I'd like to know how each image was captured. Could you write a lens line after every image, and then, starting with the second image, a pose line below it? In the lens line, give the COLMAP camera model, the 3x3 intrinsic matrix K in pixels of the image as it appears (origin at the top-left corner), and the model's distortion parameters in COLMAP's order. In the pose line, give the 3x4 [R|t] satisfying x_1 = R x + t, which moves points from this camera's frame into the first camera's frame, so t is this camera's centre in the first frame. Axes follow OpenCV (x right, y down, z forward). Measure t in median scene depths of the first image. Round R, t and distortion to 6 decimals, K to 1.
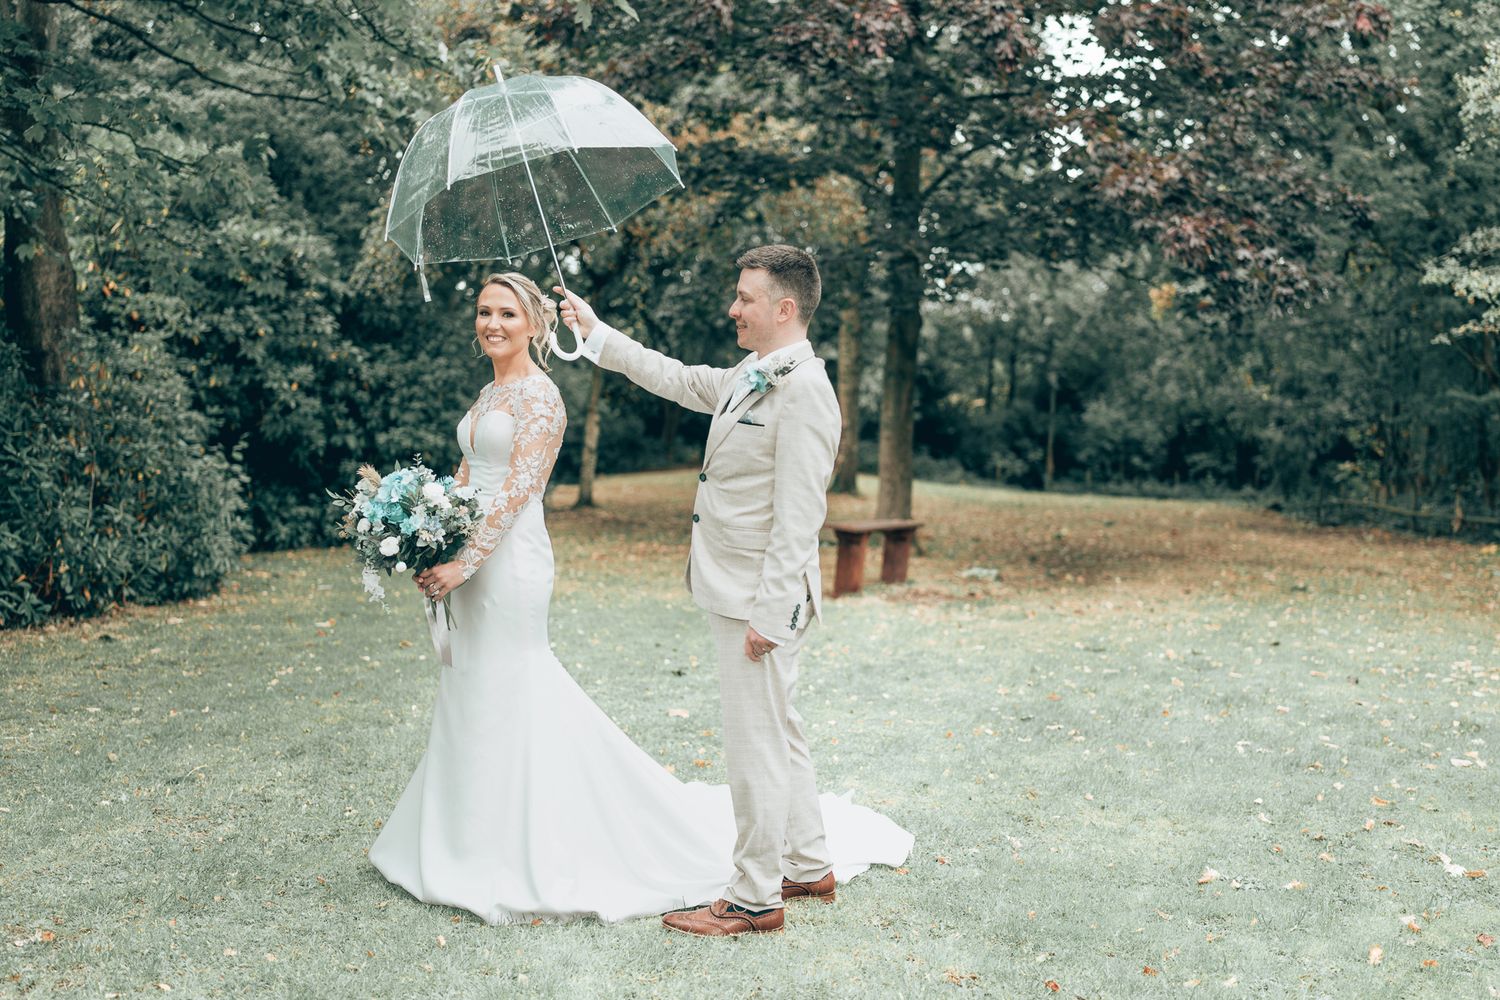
lens RADIAL K [[1686.3, 0, 750.0], [0, 1686.3, 500.0], [0, 0, 1]] dist [-0.076246, 0.018210]
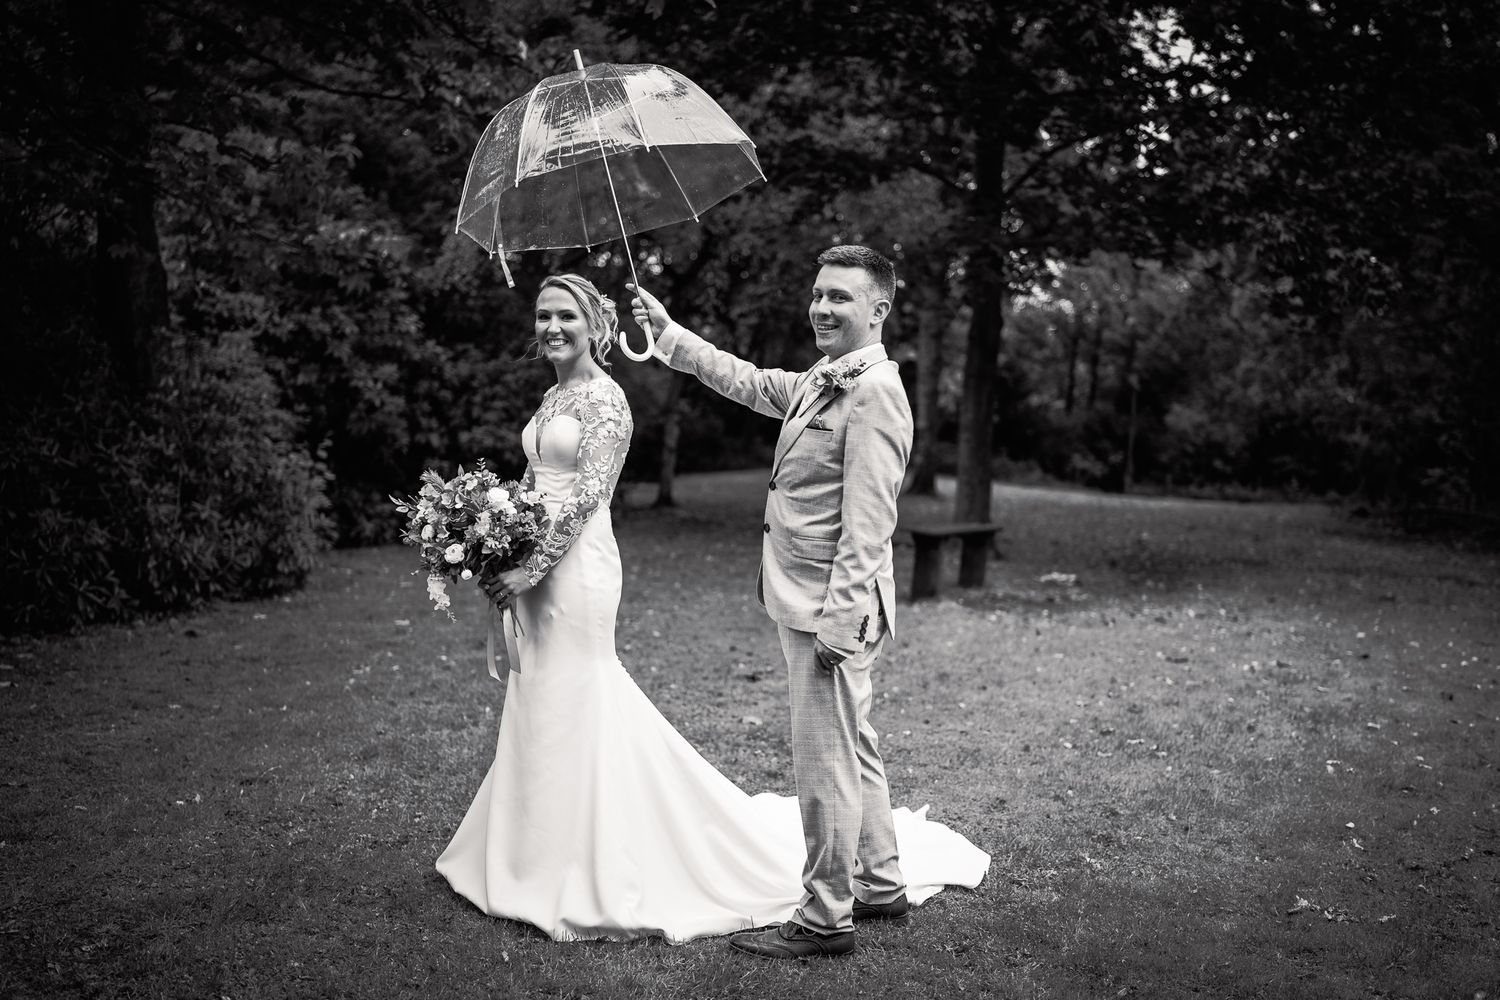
lens RADIAL K [[1311.1, 0, 808.6], [0, 1311.1, 496.6], [0, 0, 1]] dist [-0.050707, 0.016703]
pose [[0.999326, 0.007030, -0.036021, 0.017023], [-0.005839, 0.999436, 0.033063, -0.028927], [0.036234, -0.032831, 0.998804, 0.228342]]
